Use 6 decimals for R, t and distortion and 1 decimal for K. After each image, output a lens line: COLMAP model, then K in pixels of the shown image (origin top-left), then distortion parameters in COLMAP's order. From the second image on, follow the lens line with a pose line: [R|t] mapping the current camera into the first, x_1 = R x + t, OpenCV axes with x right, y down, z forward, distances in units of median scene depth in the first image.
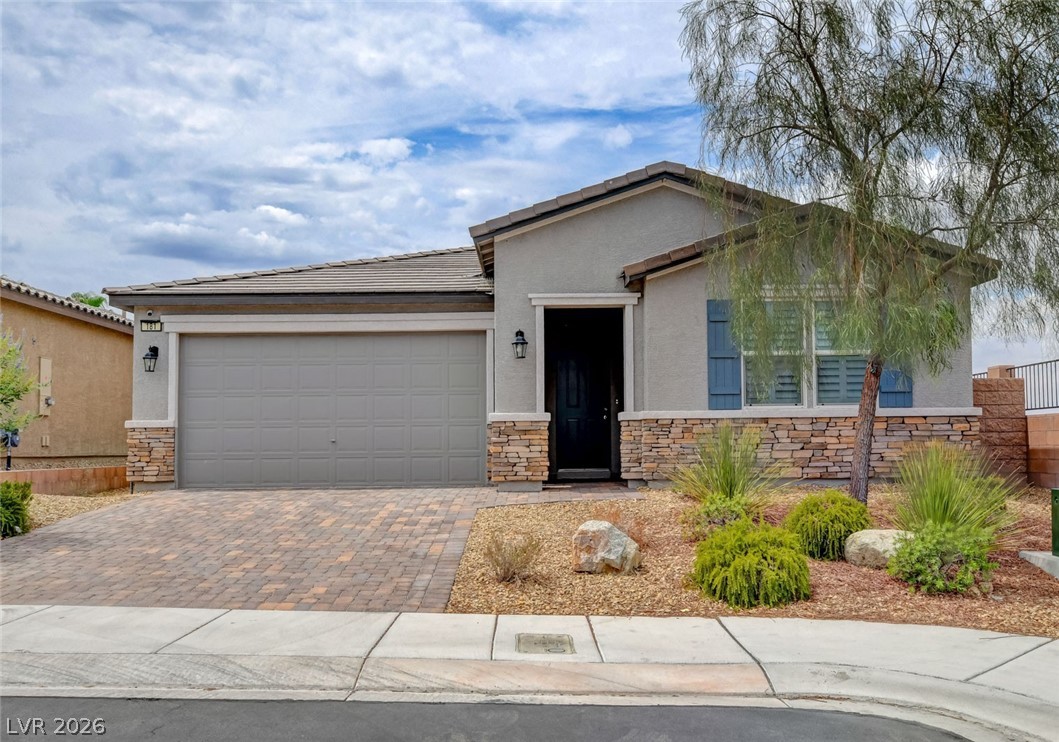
lens RADIAL K [[1020.7, 0, 529.5], [0, 1020.7, 371.0], [0, 0, 1]] dist [-0.004078, -0.001213]
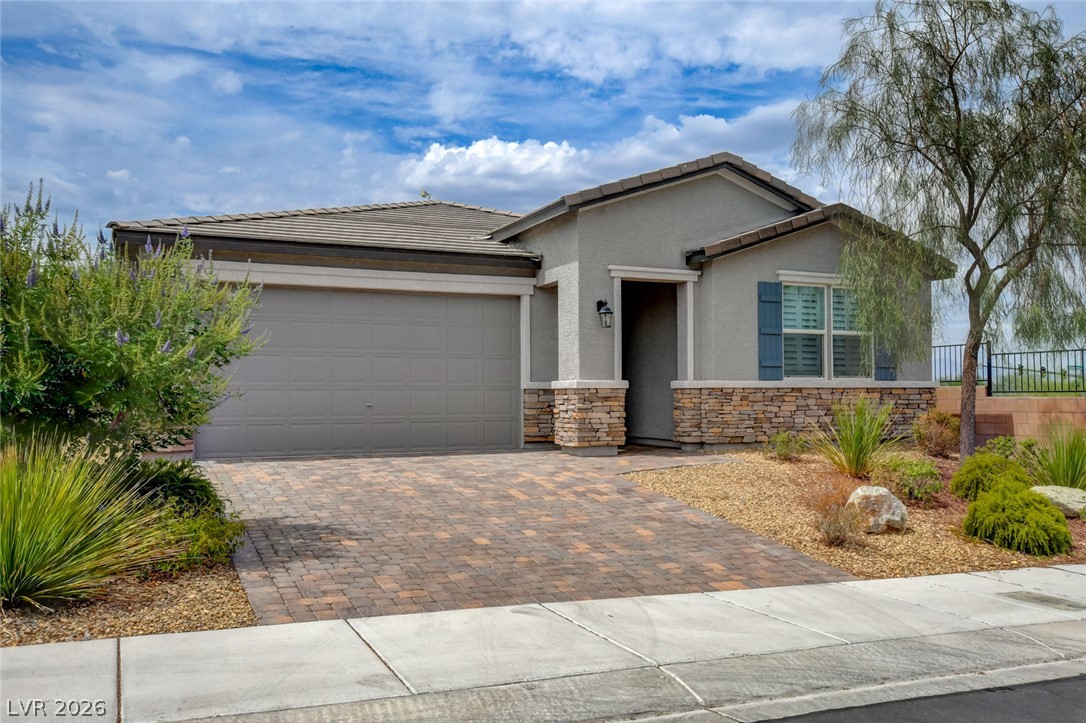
lens RADIAL K [[976.8, 0, 543.0], [0, 976.8, 361.5], [0, 0, 1]] dist [-0.005635, -0.011491]
pose [[0.899360, 0.021236, 0.436692, -0.496905], [-0.038953, 0.998739, 0.031655, -0.007102], [-0.435470, -0.045480, 0.899054, 0.136693]]
